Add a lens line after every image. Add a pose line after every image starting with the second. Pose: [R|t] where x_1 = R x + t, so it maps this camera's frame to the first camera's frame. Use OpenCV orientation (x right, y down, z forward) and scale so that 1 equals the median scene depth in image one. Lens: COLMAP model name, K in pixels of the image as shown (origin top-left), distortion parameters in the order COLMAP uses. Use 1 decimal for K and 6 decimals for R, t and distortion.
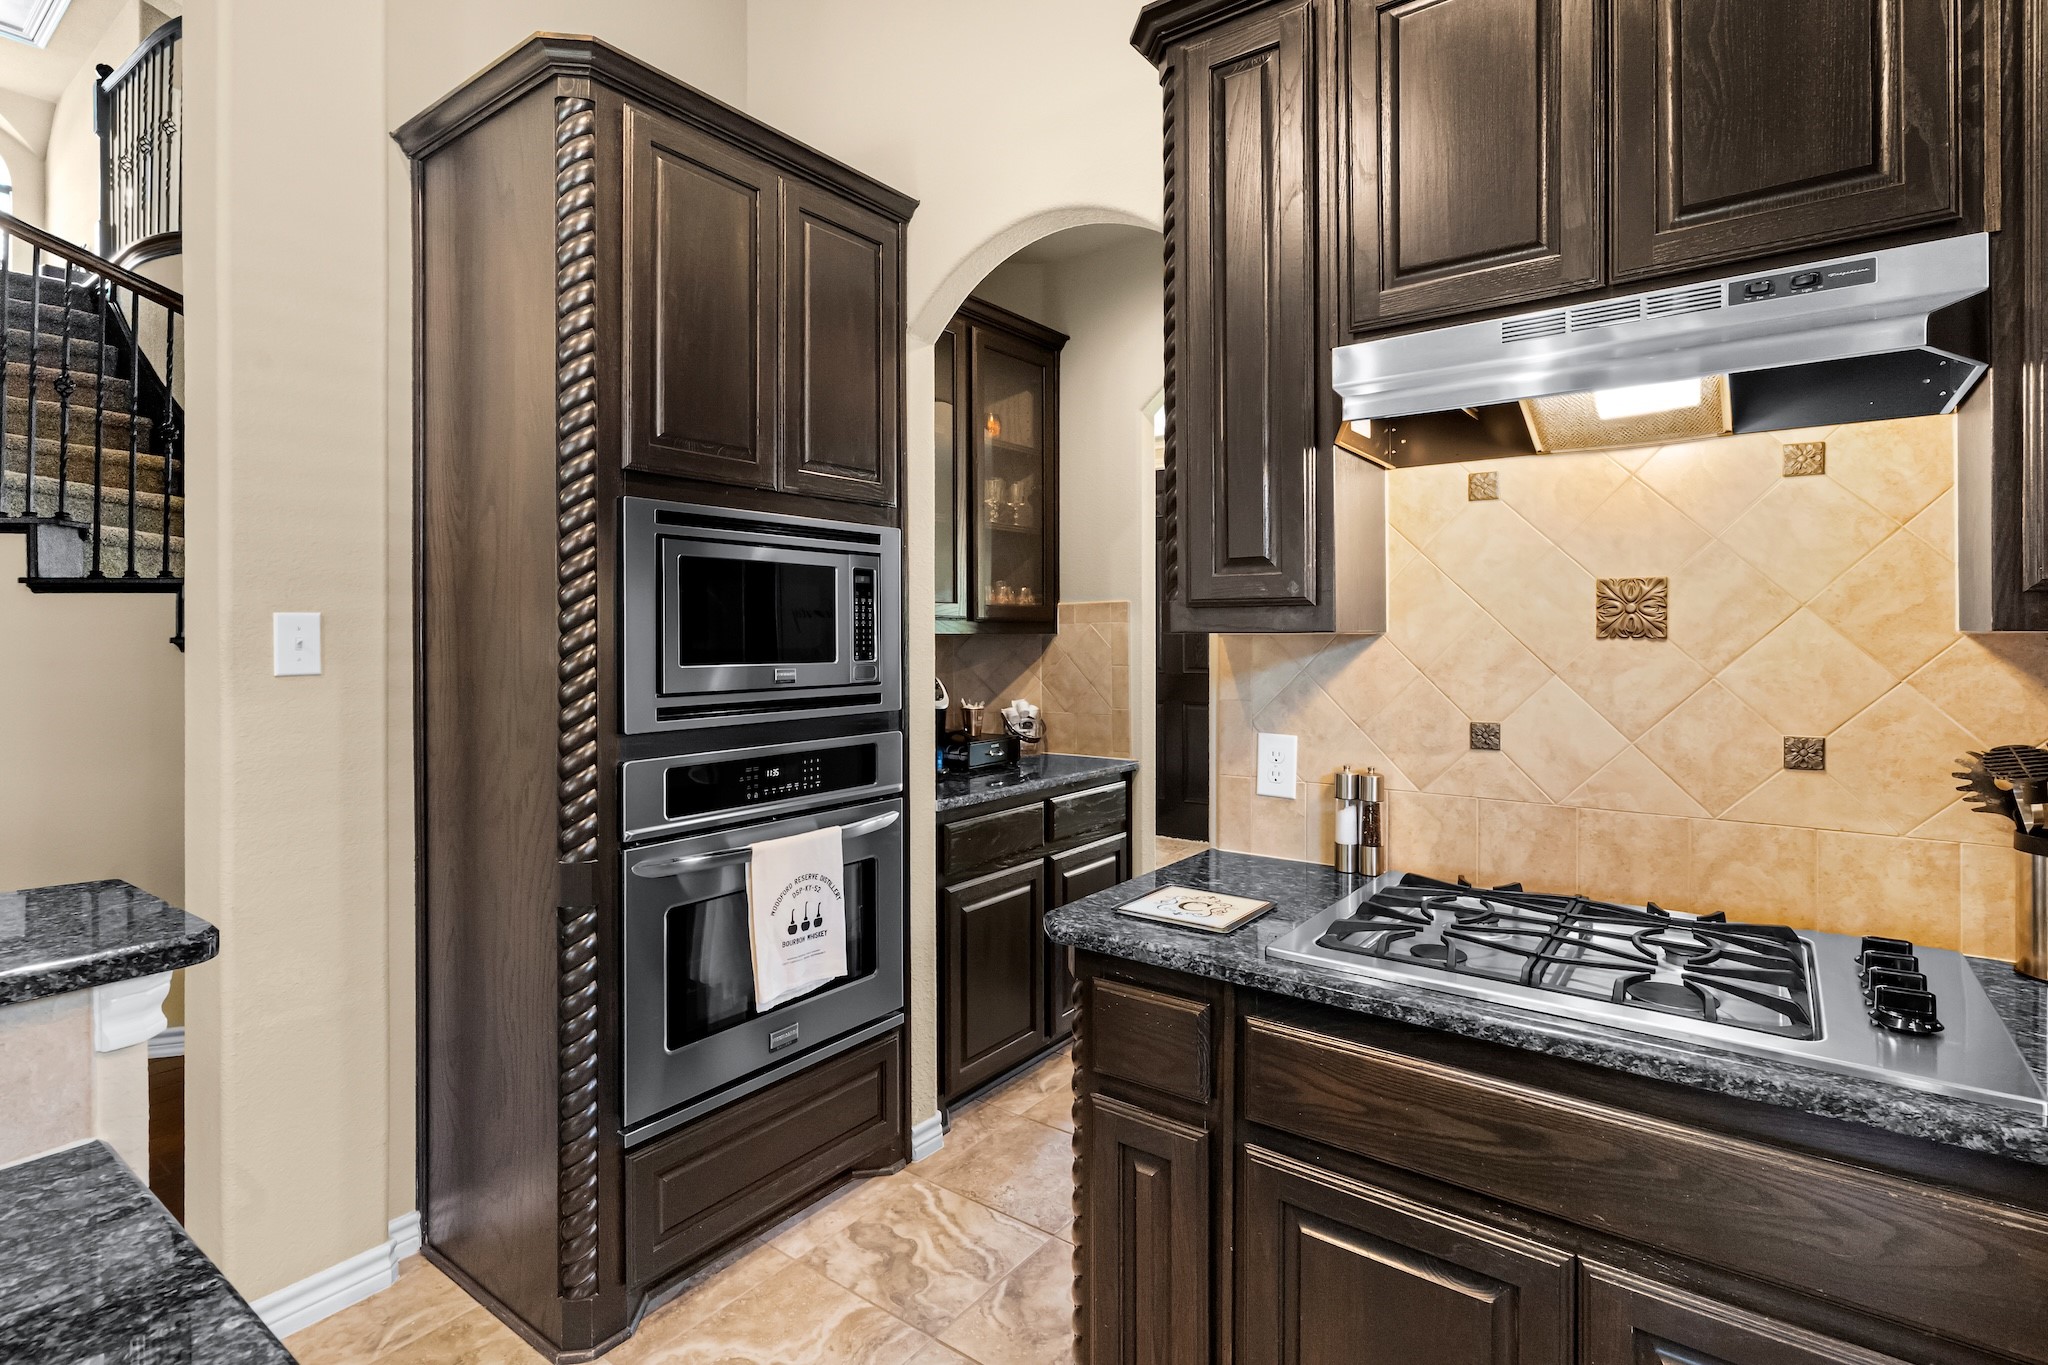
lens RADIAL K [[995.6, 0, 1031.4], [0, 995.6, 631.6], [0, 0, 1]] dist [0.002202, 0.001000]
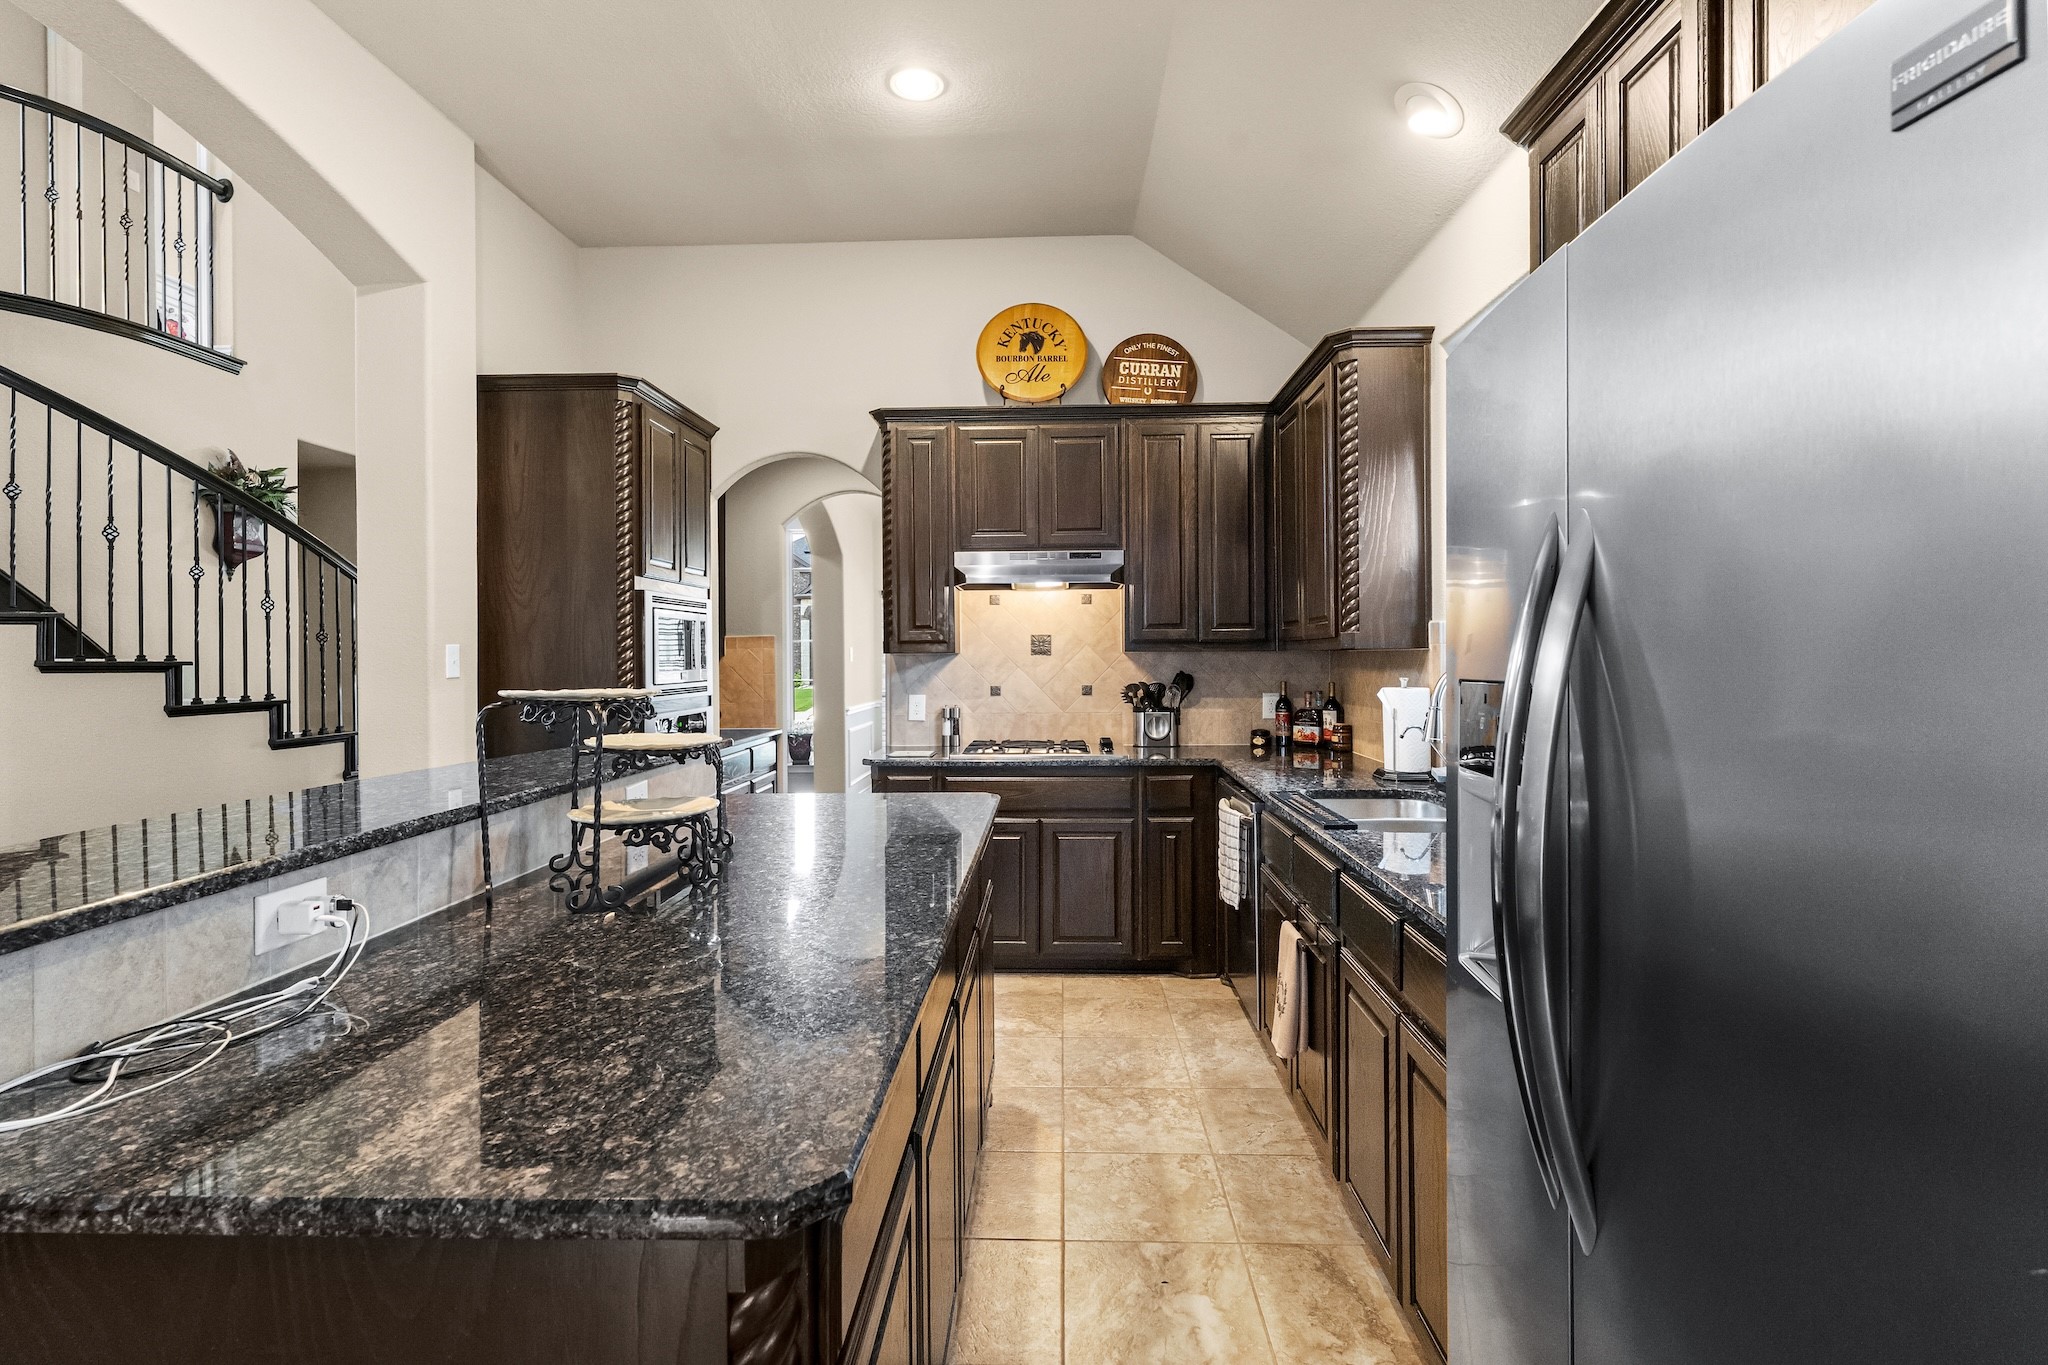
lens RADIAL K [[995.6, 0, 1037.7], [0, 995.6, 667.4], [0, 0, 1]] dist [0.002202, 0.001000]
pose [[0.820142, -0.012764, 0.572017, -1.074555], [0.004702, 0.999868, 0.015569, -0.001946], [-0.572141, -0.010080, 0.820094, -1.390630]]
